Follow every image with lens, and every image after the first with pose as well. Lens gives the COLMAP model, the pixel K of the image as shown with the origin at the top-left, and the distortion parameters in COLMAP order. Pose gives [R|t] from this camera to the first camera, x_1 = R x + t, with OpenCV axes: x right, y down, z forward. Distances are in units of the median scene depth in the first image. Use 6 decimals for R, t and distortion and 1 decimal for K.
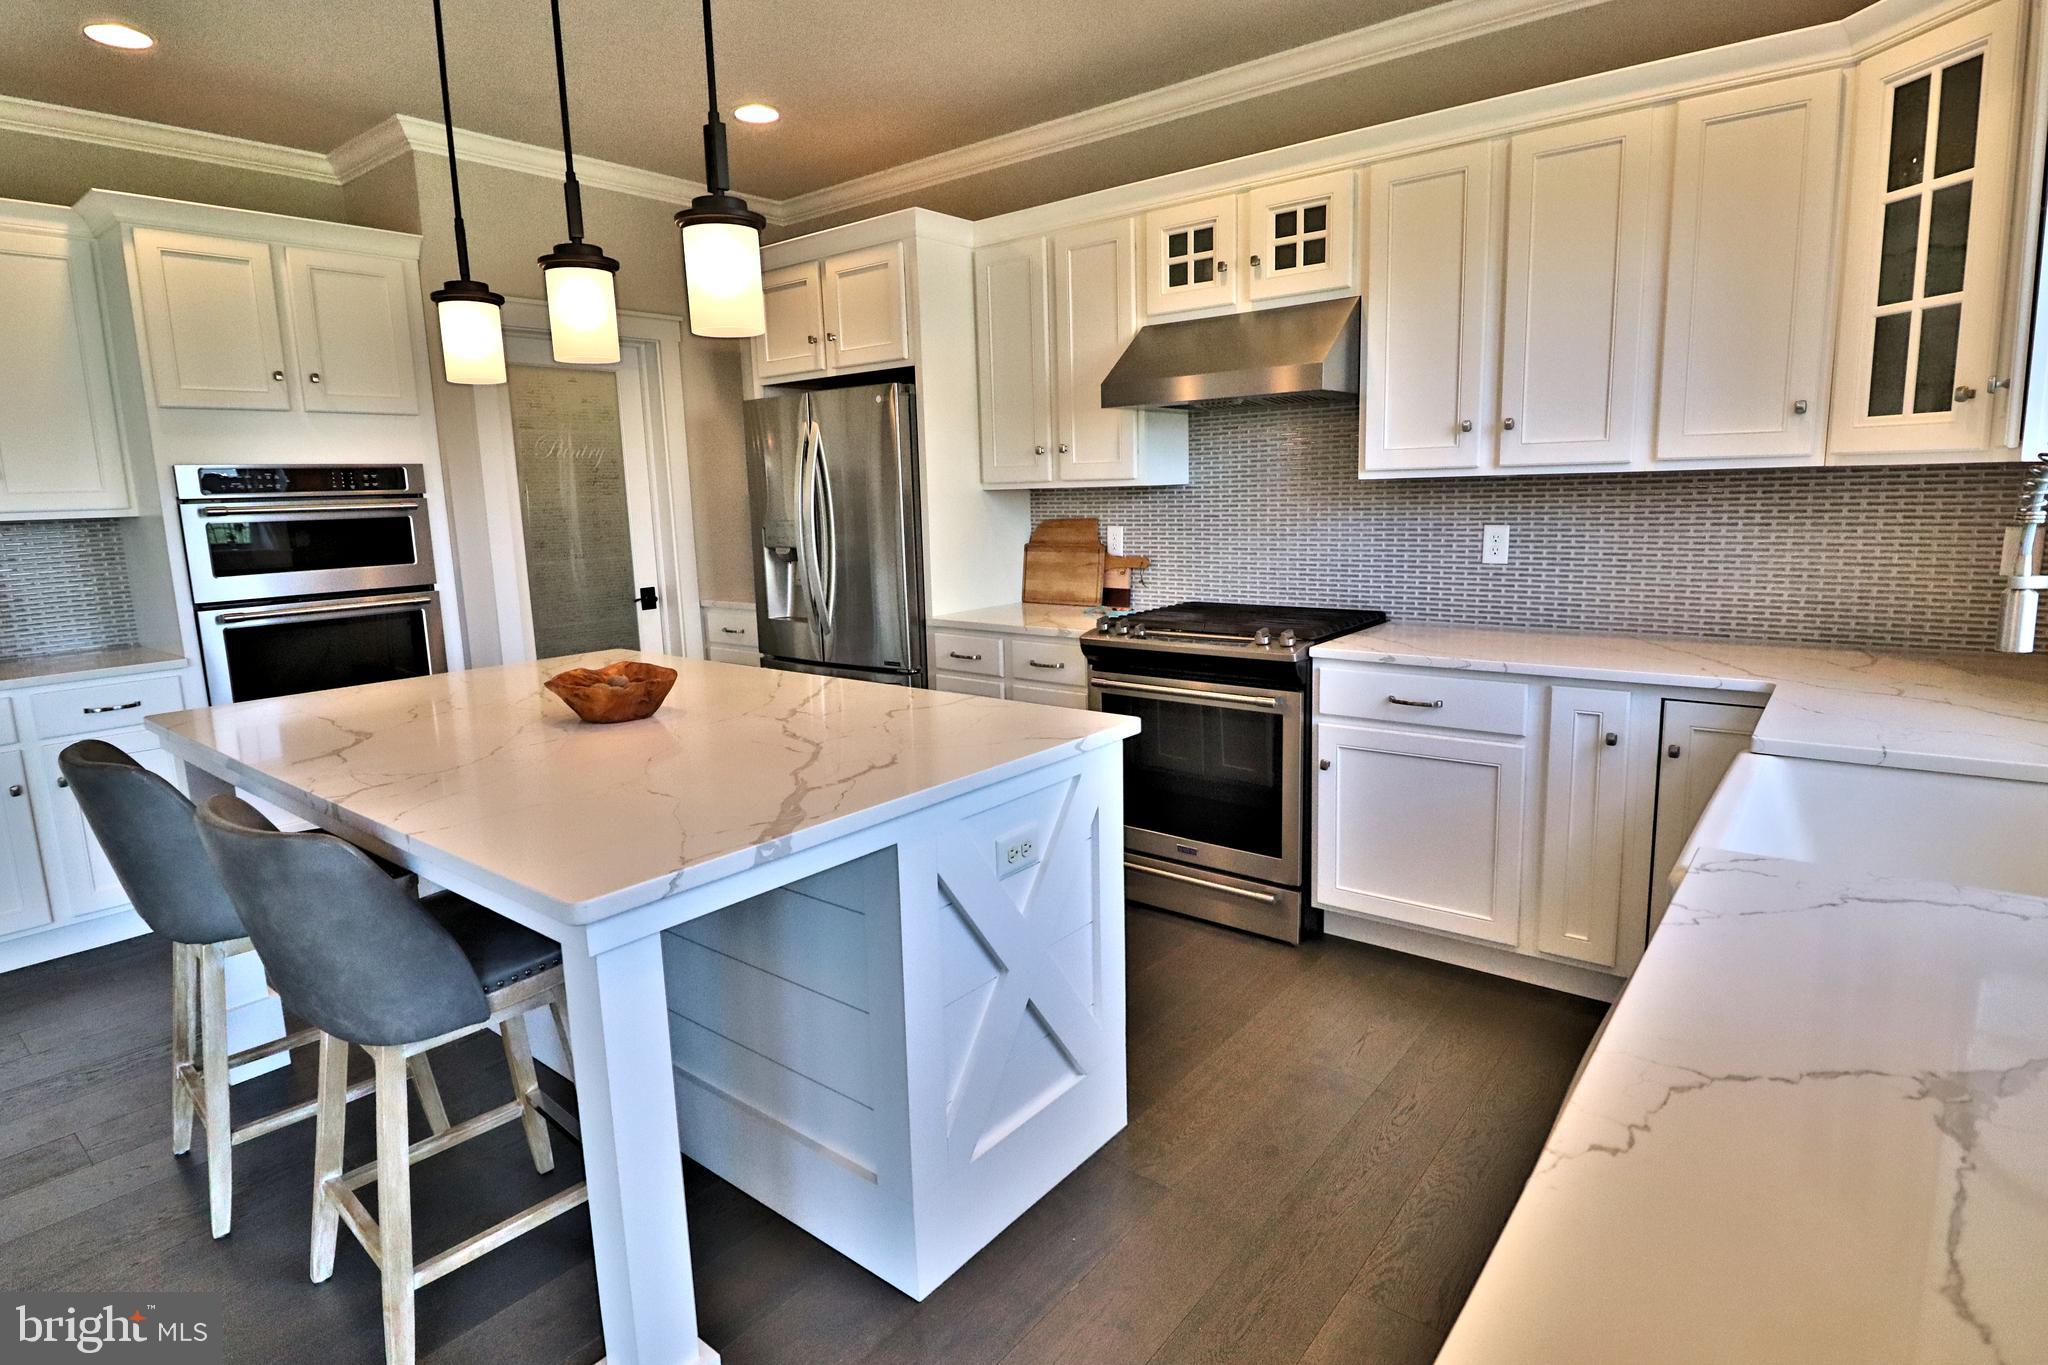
lens RADIAL K [[1055.5, 0, 1036.4], [0, 1055.5, 666.4], [0, 0, 1]] dist [0.000912, -0.014825]
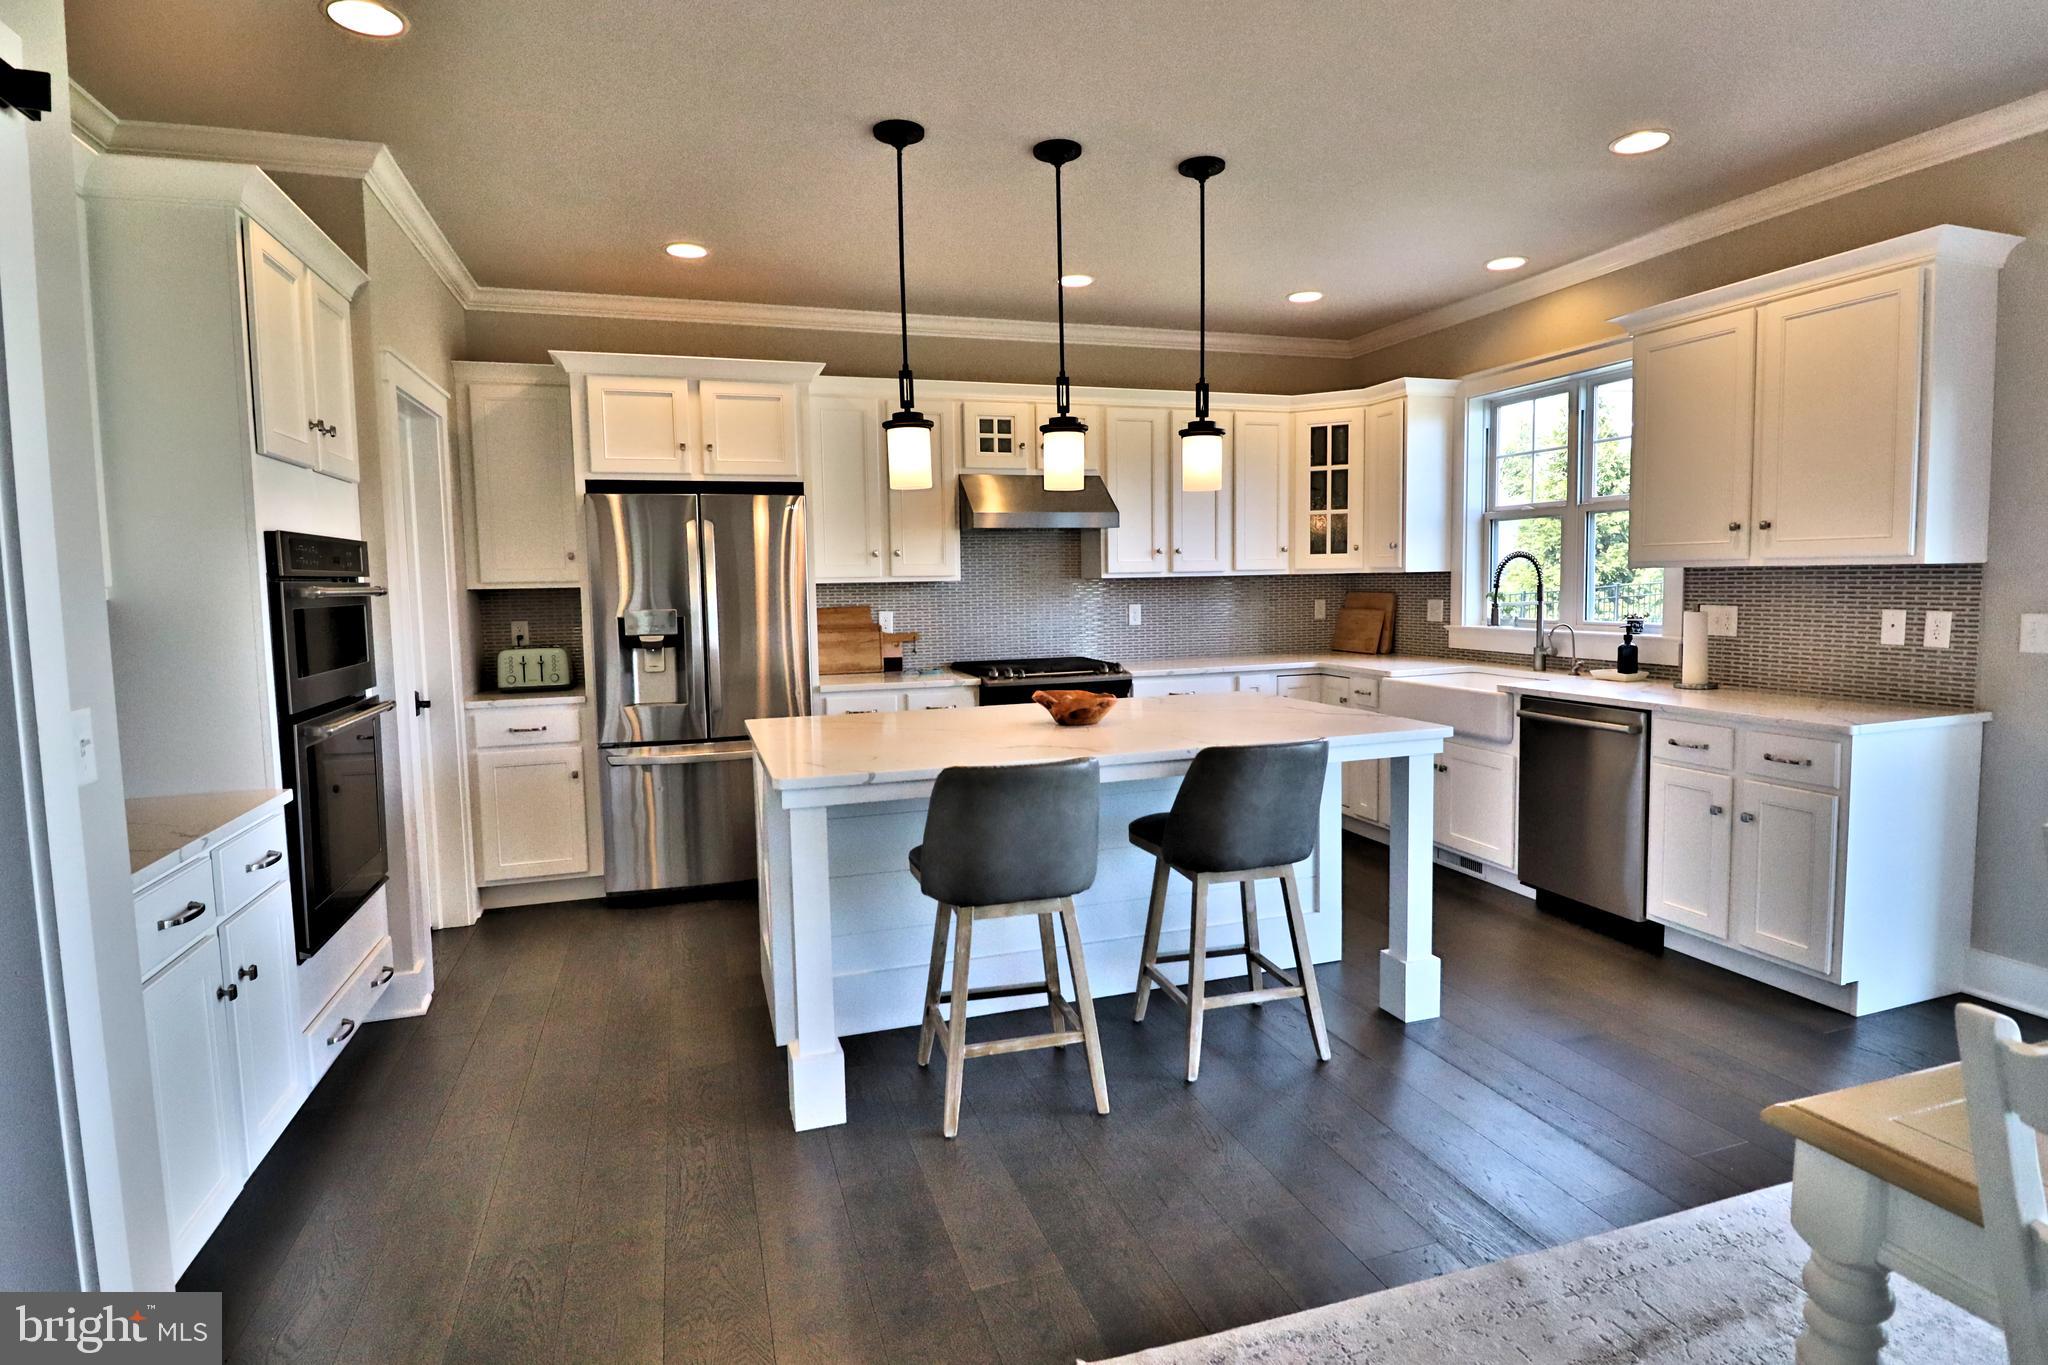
lens RADIAL K [[1055.5, 0, 1031.4], [0, 1055.5, 665.9], [0, 0, 1]] dist [0.000912, -0.014825]
pose [[0.547132, -0.051688, 0.835449, -1.179430], [0.141201, 0.989487, -0.031254, 0.004275], [-0.825051, 0.135066, 0.548679, 0.153604]]
